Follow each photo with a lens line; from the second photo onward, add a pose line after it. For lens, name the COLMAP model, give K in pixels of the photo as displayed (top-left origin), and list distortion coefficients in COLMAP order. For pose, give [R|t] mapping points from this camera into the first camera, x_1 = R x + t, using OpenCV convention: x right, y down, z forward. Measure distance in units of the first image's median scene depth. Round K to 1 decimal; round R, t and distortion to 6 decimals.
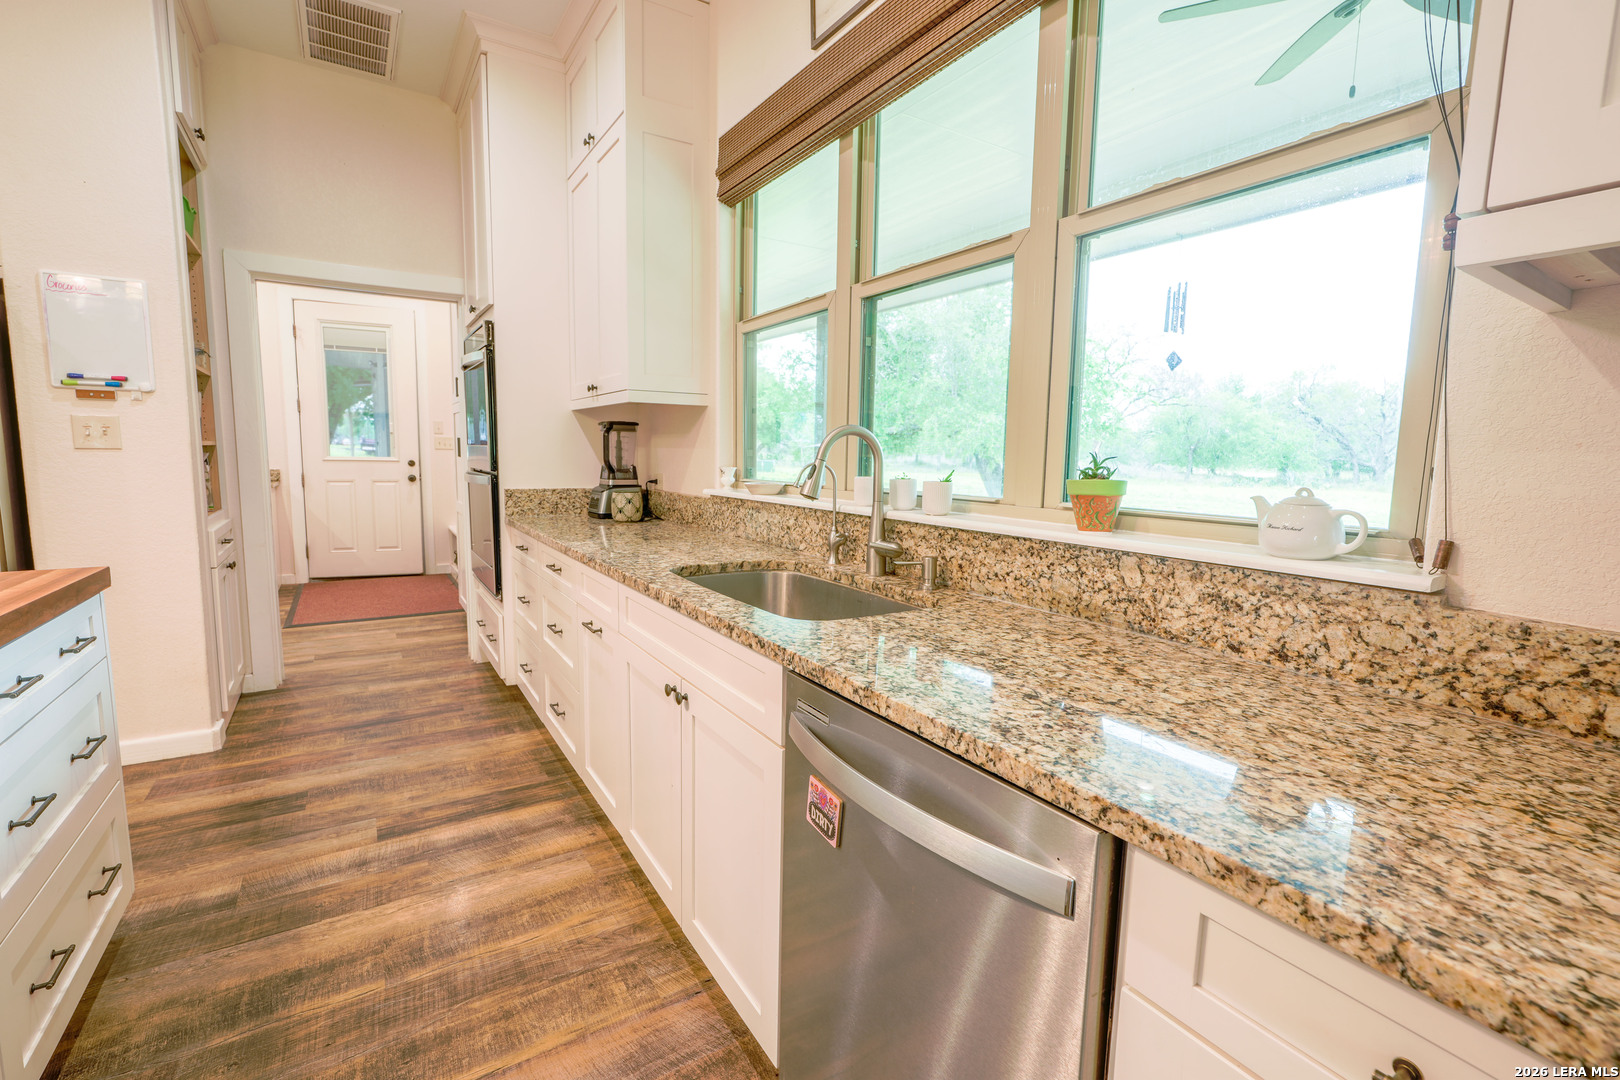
lens RADIAL K [[710.4, 0, 808.5], [0, 710.4, 536.8], [0, 0, 1]] dist [-0.016360, 0.005669]
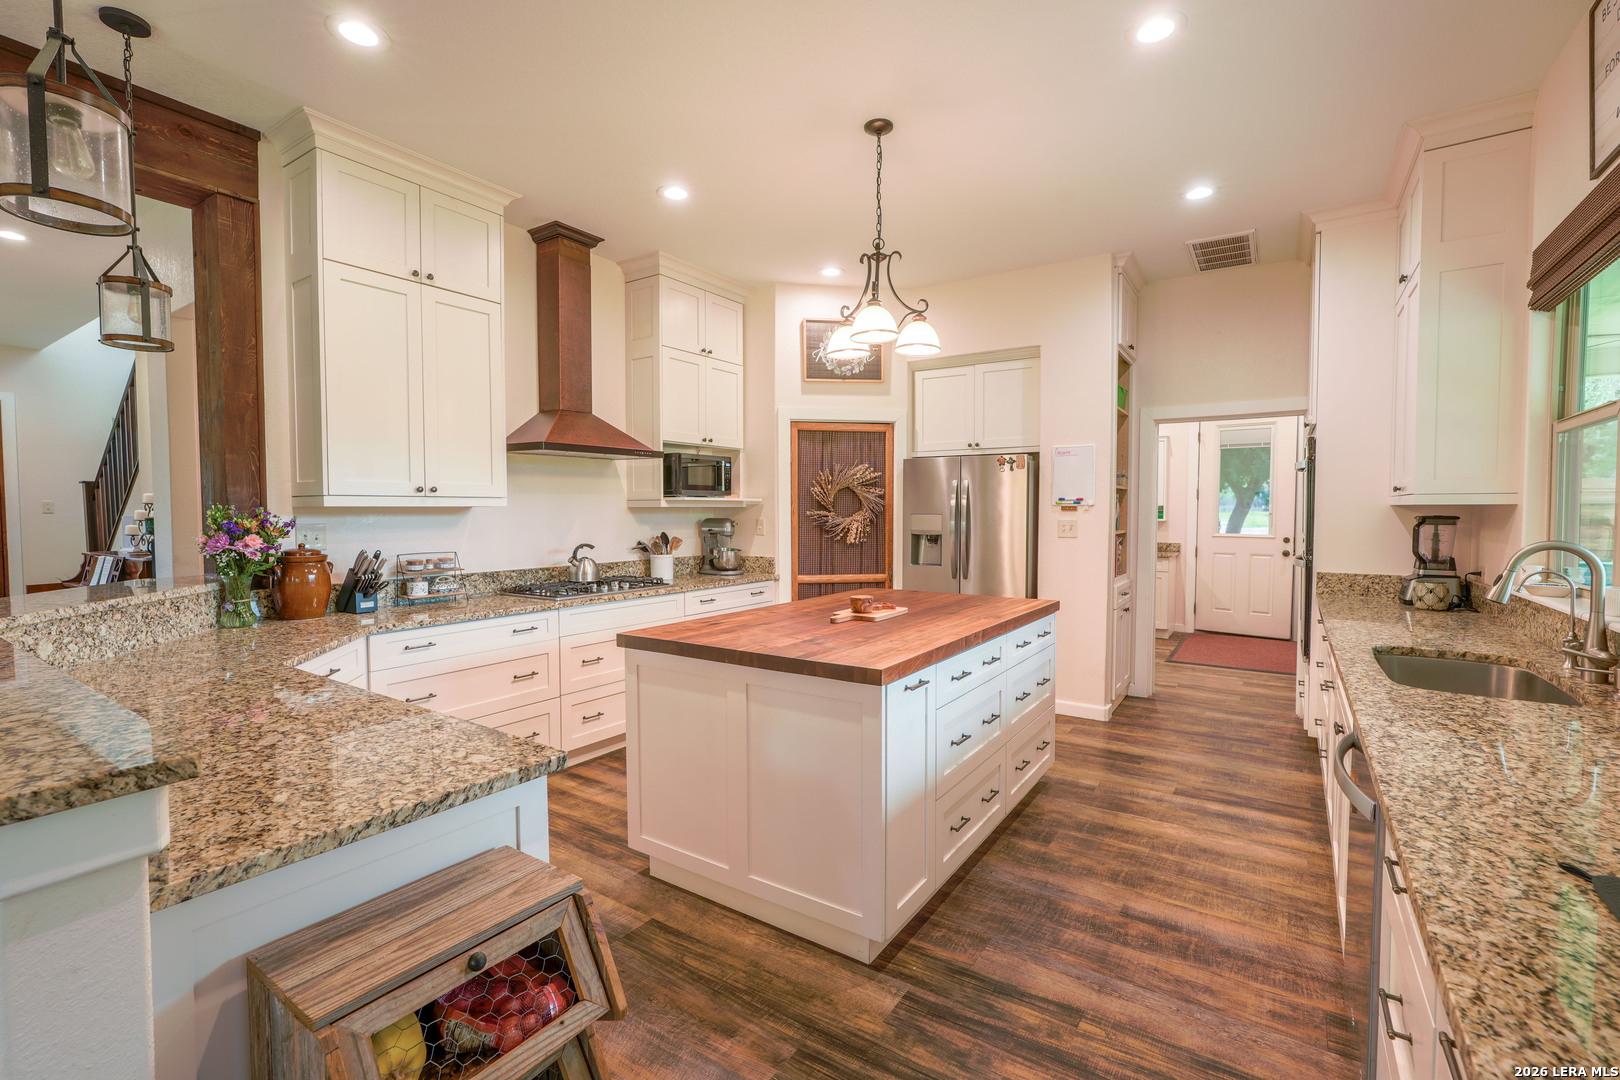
lens RADIAL K [[710.4, 0, 808.5], [0, 710.4, 536.8], [0, 0, 1]] dist [-0.016360, 0.005669]
pose [[0.397843, 0.016720, -0.917301, 0.383036], [-0.100219, 0.994643, -0.025336, -0.011071], [0.911963, 0.102011, 0.397387, -0.323385]]
